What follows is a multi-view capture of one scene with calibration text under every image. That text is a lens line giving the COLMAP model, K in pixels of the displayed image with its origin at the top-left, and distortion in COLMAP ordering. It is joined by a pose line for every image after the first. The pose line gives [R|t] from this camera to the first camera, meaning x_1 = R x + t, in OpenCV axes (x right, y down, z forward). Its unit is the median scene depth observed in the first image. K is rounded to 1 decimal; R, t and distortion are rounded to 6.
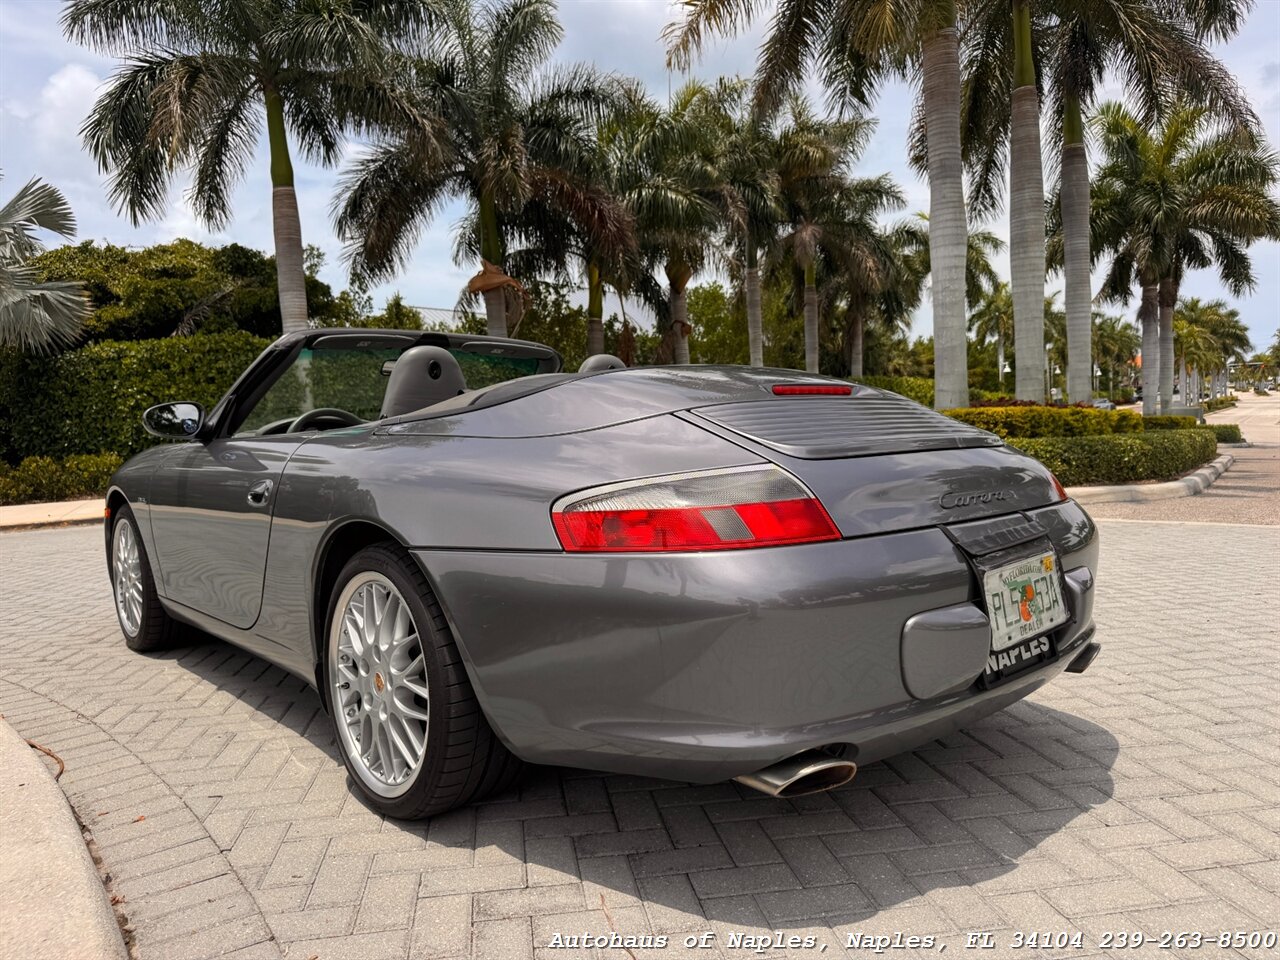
lens RADIAL K [[911.0, 0, 640.0], [0, 911.0, 480.0], [0, 0, 1]] dist [0.017947, -0.033478]
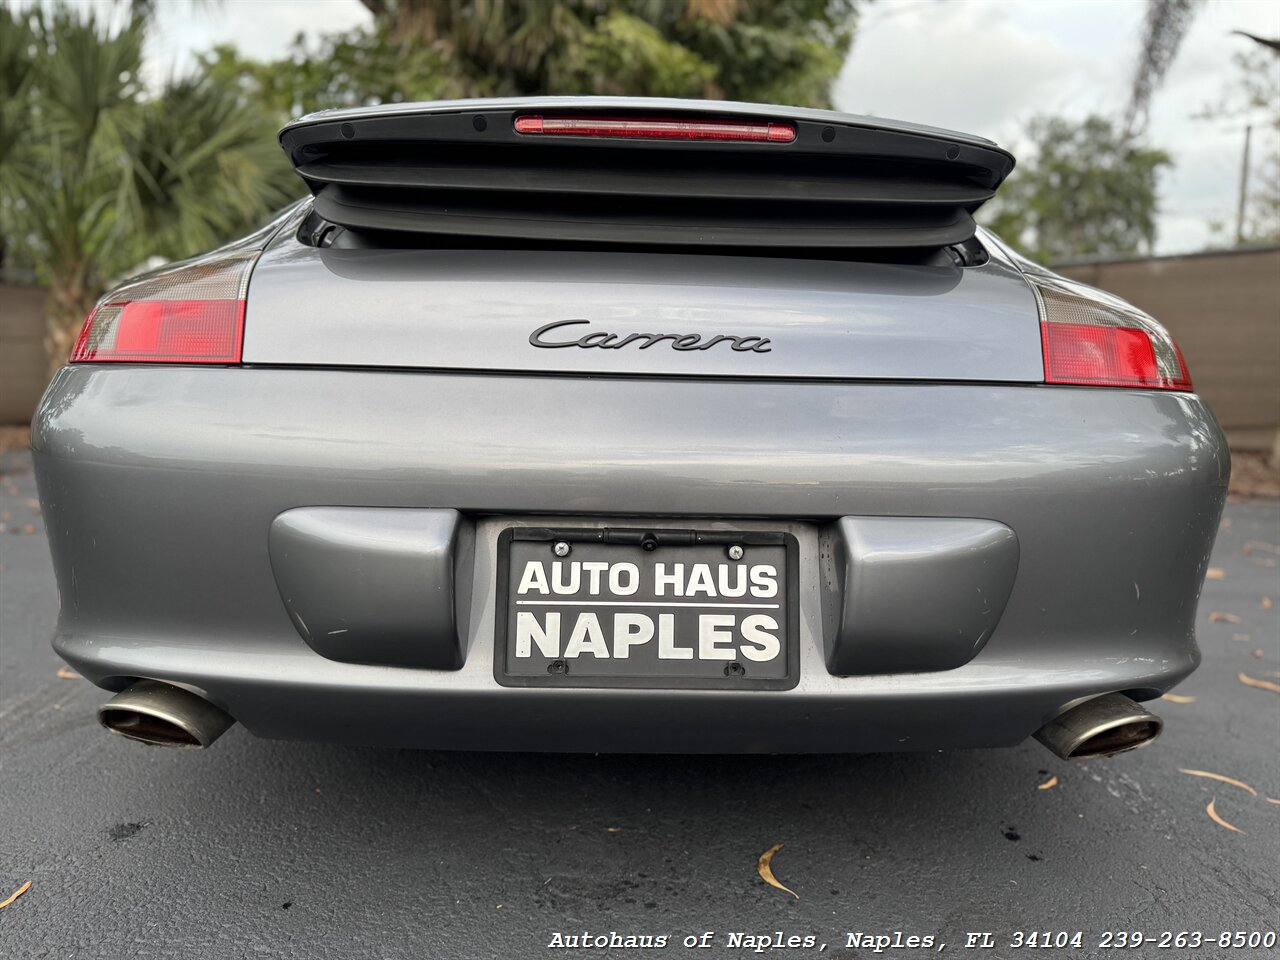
lens RADIAL K [[884.7, 0, 641.6], [0, 884.7, 491.9], [0, 0, 1]] dist [0.060000, -0.093485]
pose [[0.760167, 0.140068, -0.634450, 0.769011], [-0.083448, 0.989446, 0.118458, 0.052222], [0.644346, -0.037104, 0.763833, 0.672143]]
